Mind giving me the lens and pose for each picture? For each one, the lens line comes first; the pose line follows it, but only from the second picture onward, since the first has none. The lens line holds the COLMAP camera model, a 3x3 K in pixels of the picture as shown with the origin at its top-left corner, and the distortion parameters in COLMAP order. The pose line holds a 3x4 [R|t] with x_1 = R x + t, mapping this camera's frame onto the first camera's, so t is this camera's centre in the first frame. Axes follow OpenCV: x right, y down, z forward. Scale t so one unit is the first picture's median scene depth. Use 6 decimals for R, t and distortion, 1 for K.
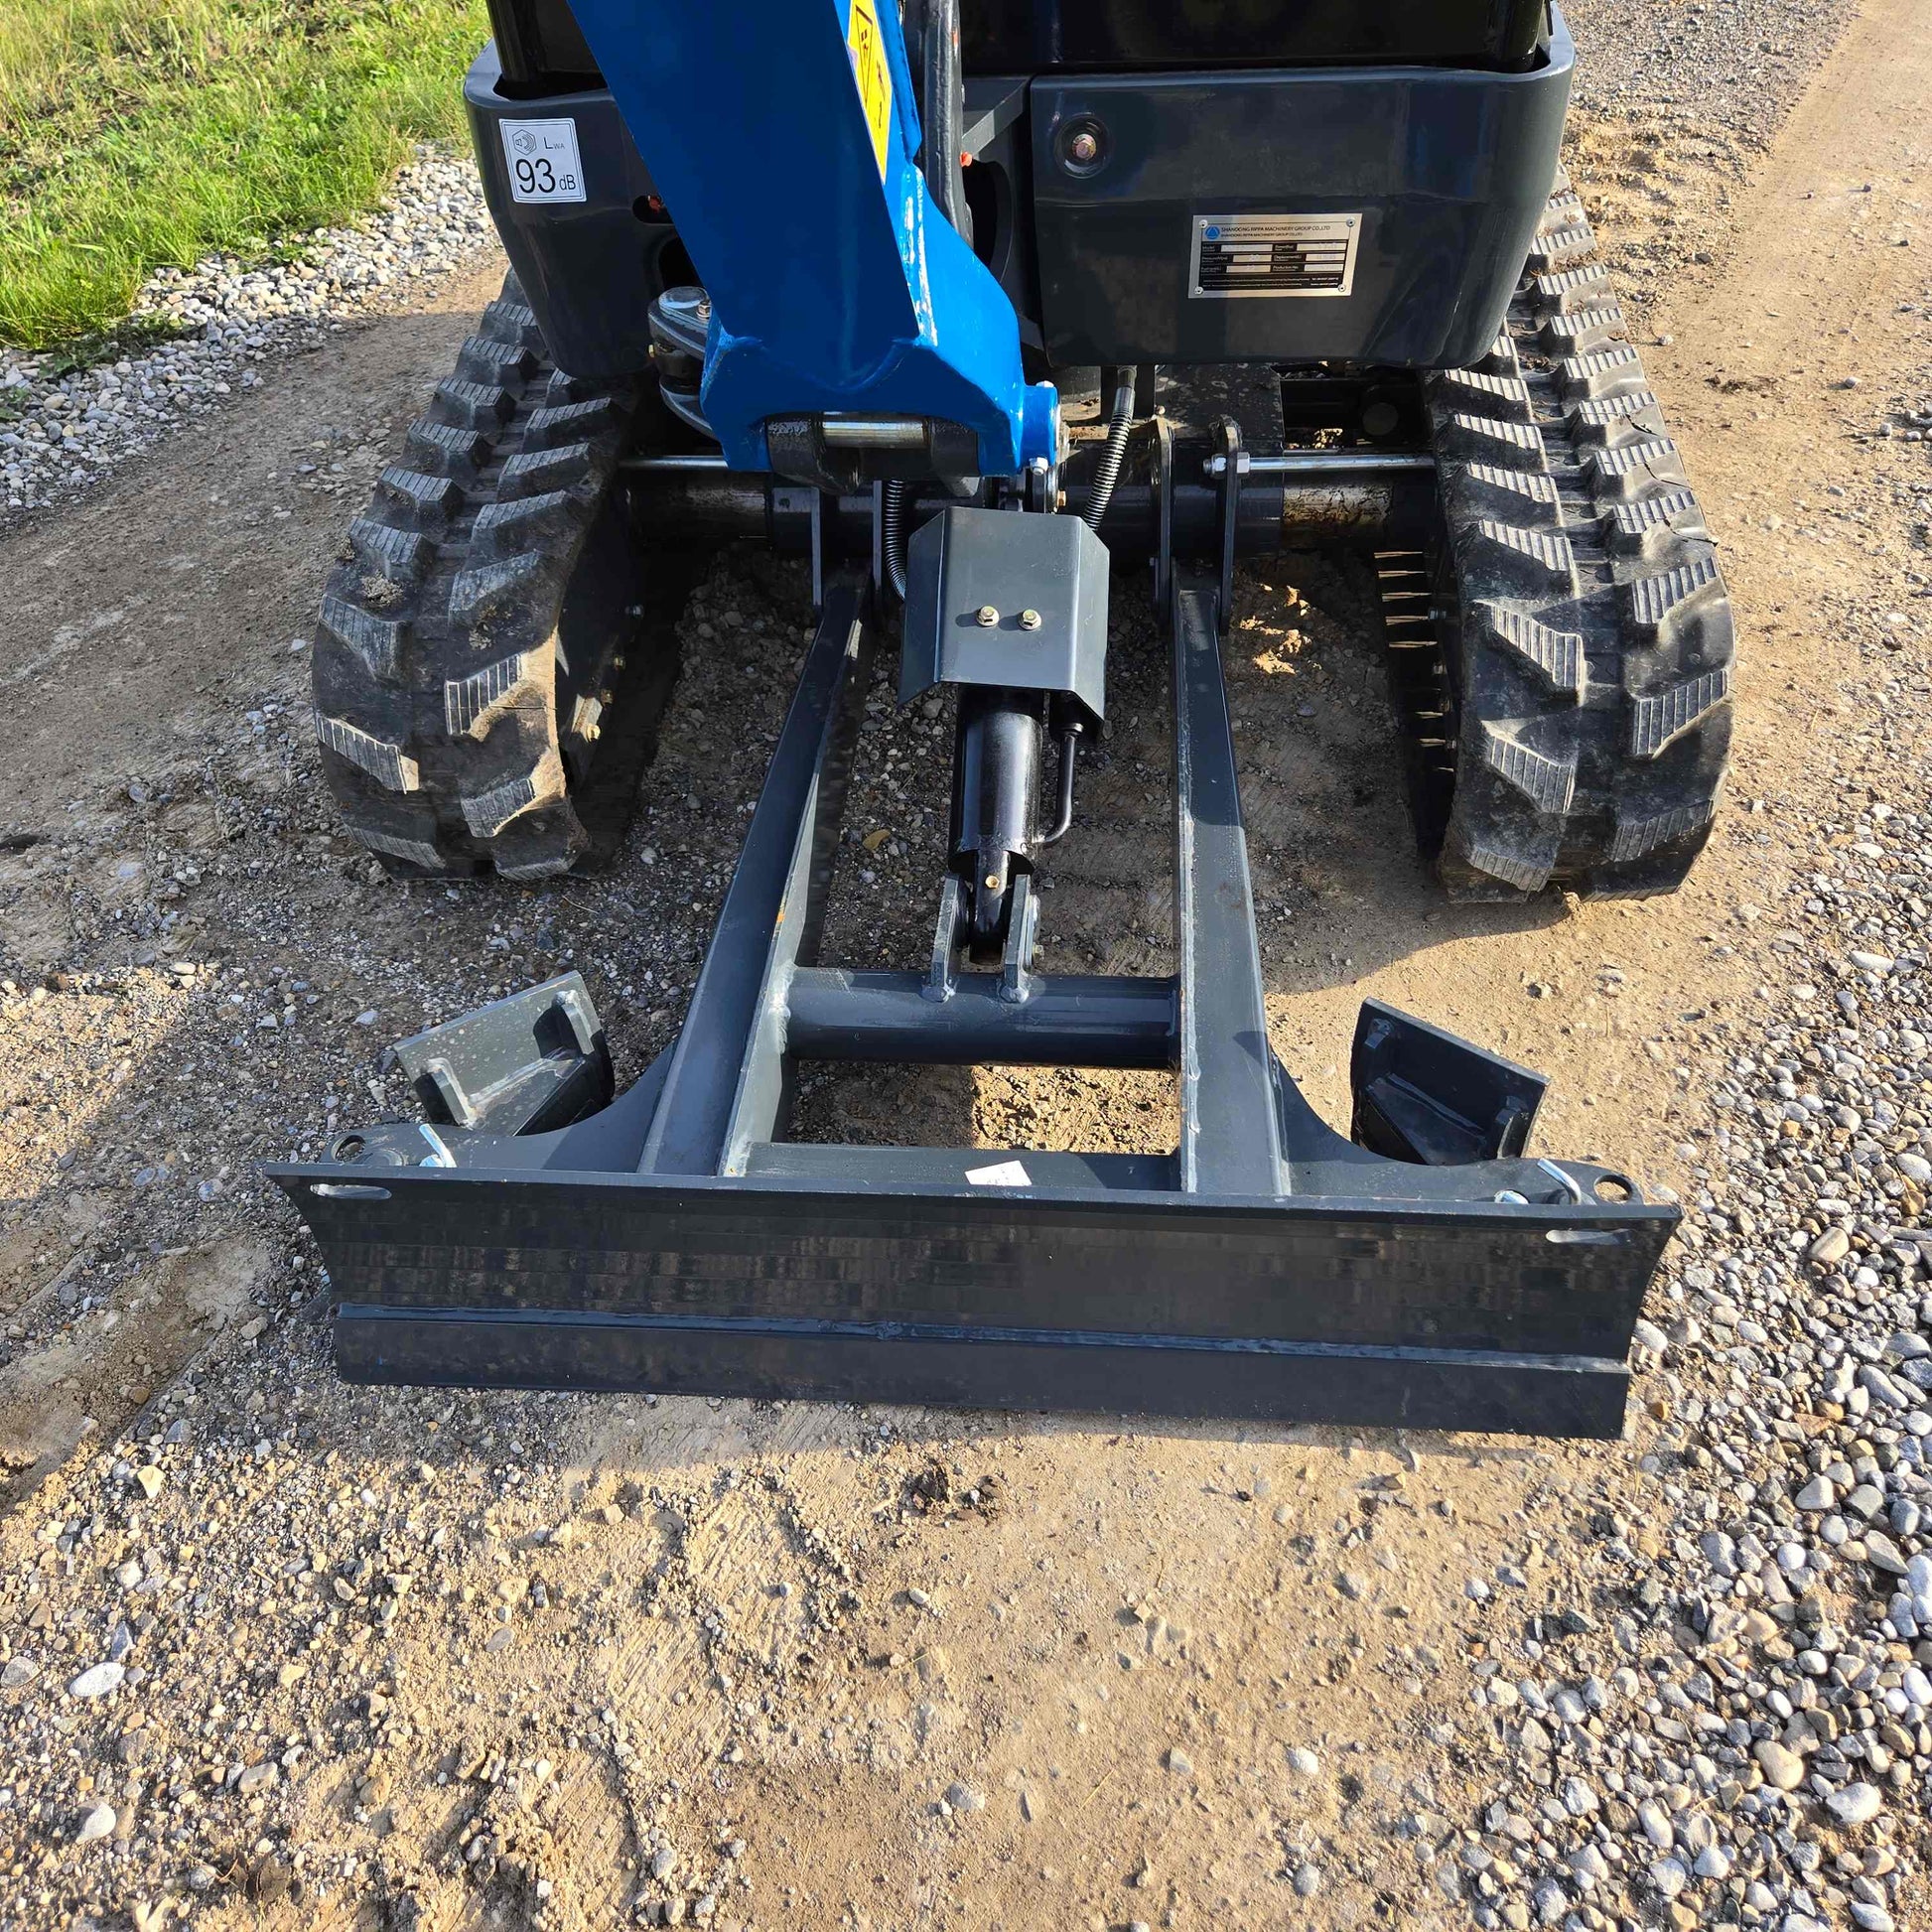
lens RADIAL K [[1731.6, 0, 972.5], [0, 1731.6, 953.0], [0, 0, 1]] dist [0.084727, -0.077676]
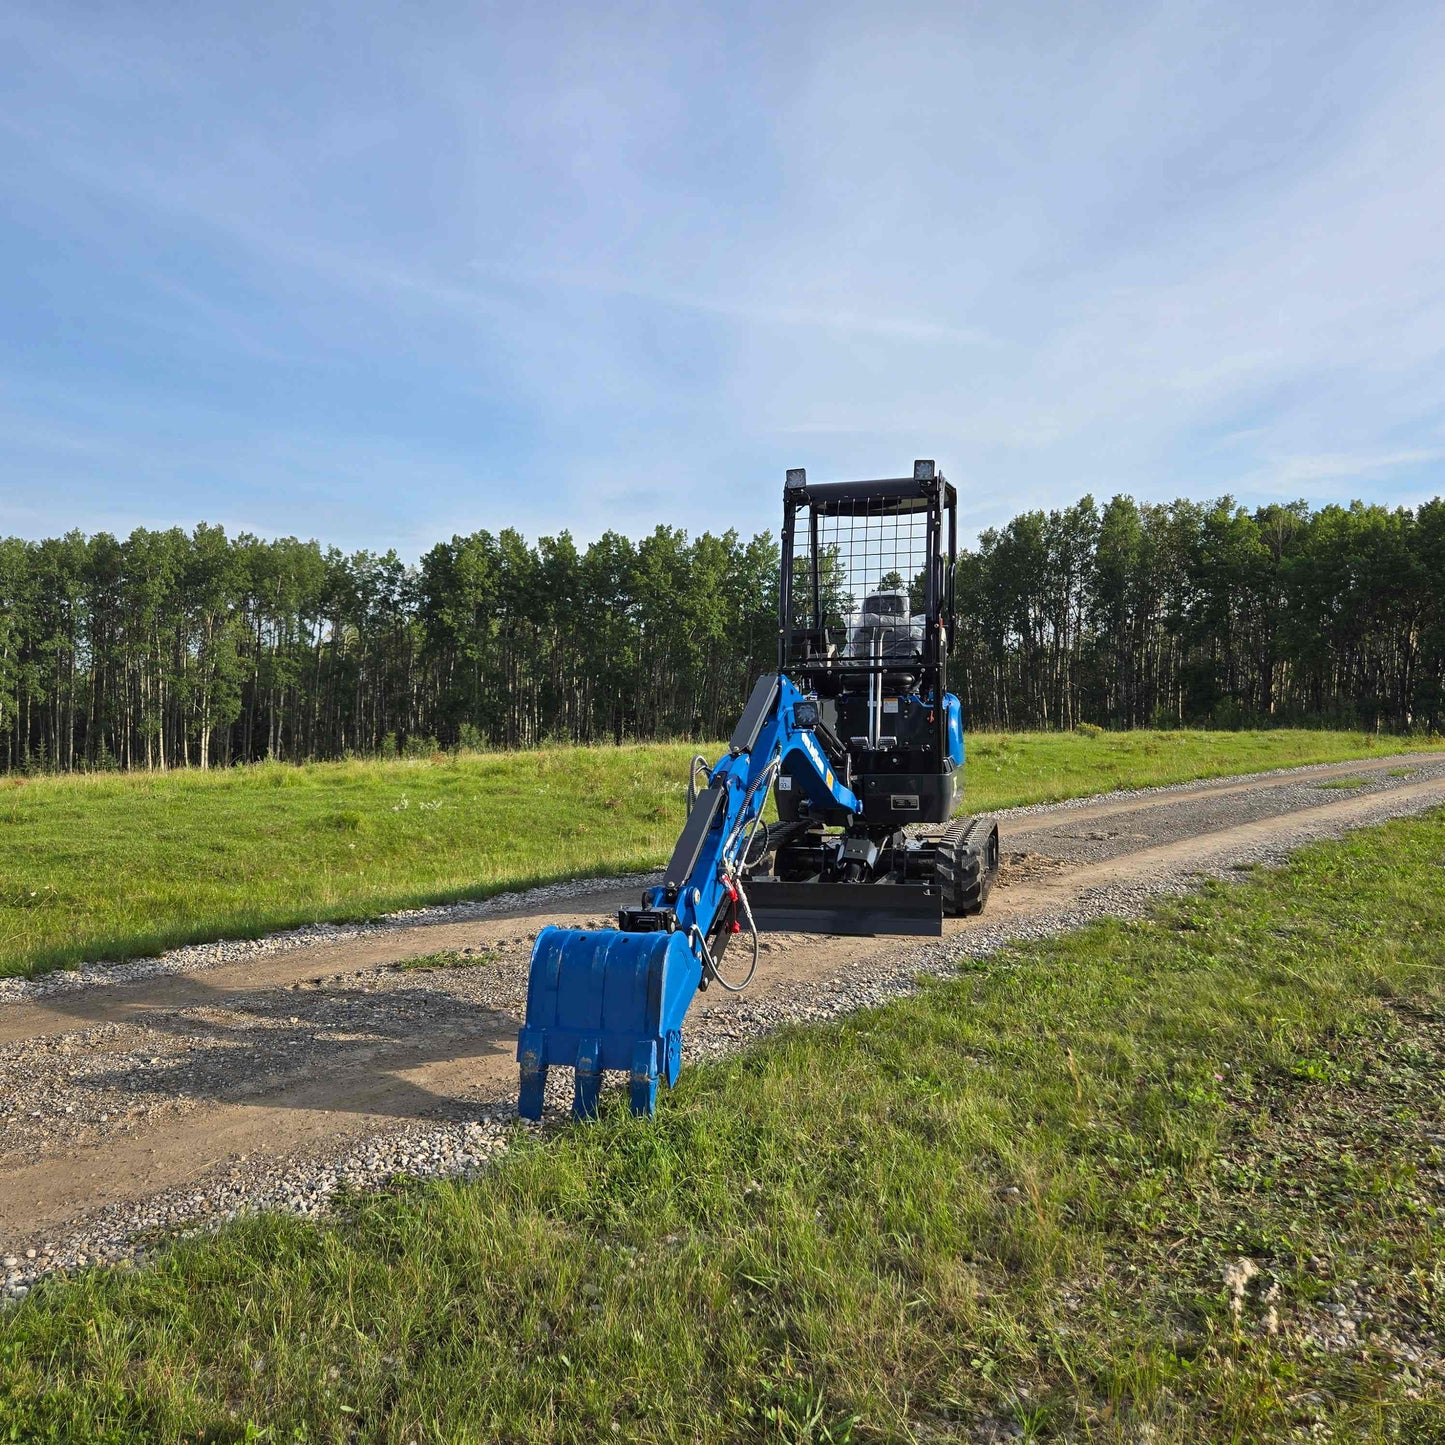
lens RADIAL K [[1295.1, 0, 706.3], [0, 1295.1, 743.5], [0, 0, 1]] dist [0.084727, -0.077676]
pose [[0.981044, 0.035292, -0.190545, 0.357954], [-0.151758, 0.751383, -0.642178, 2.484781], [0.120508, 0.658922, 0.742496, -2.586422]]
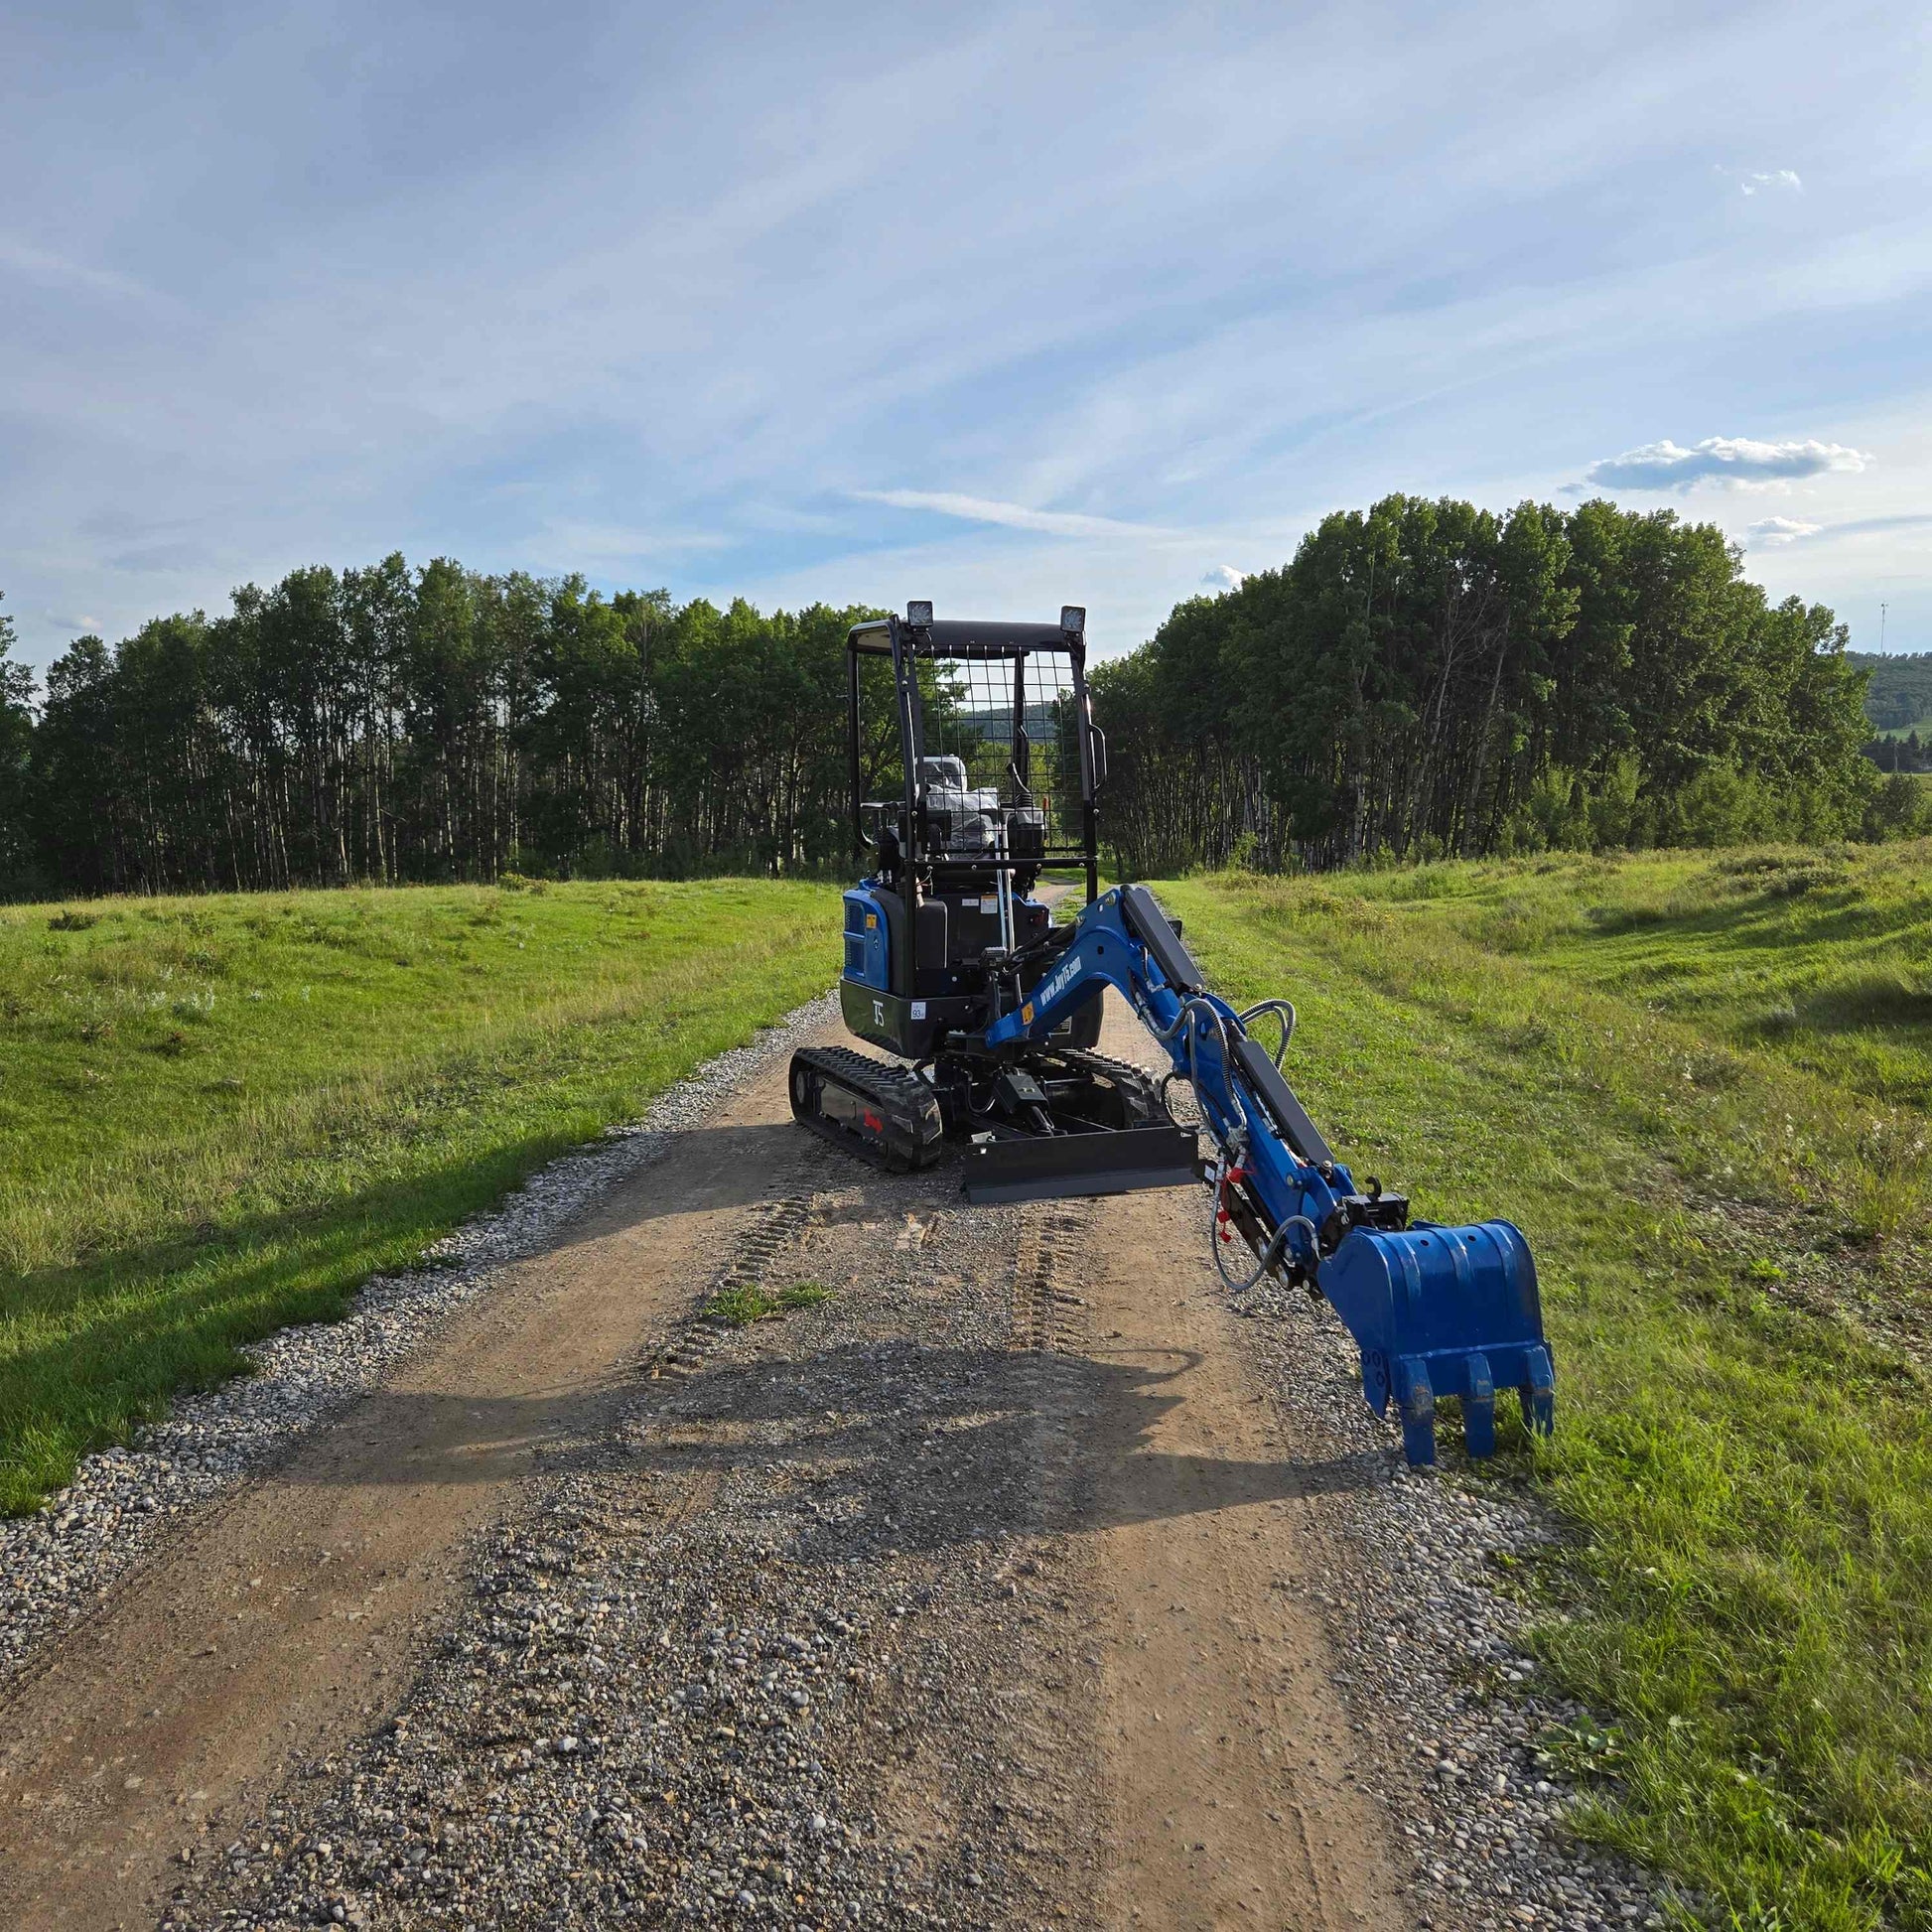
lens RADIAL K [[1731.6, 0, 981.6], [0, 1731.6, 993.5], [0, 0, 1]] dist [0.084727, -0.077676]
pose [[0.900263, -0.007610, 0.435281, -2.207538], [0.274900, 0.785236, -0.554828, 2.238847], [-0.337576, 0.619150, 0.709011, -2.501569]]
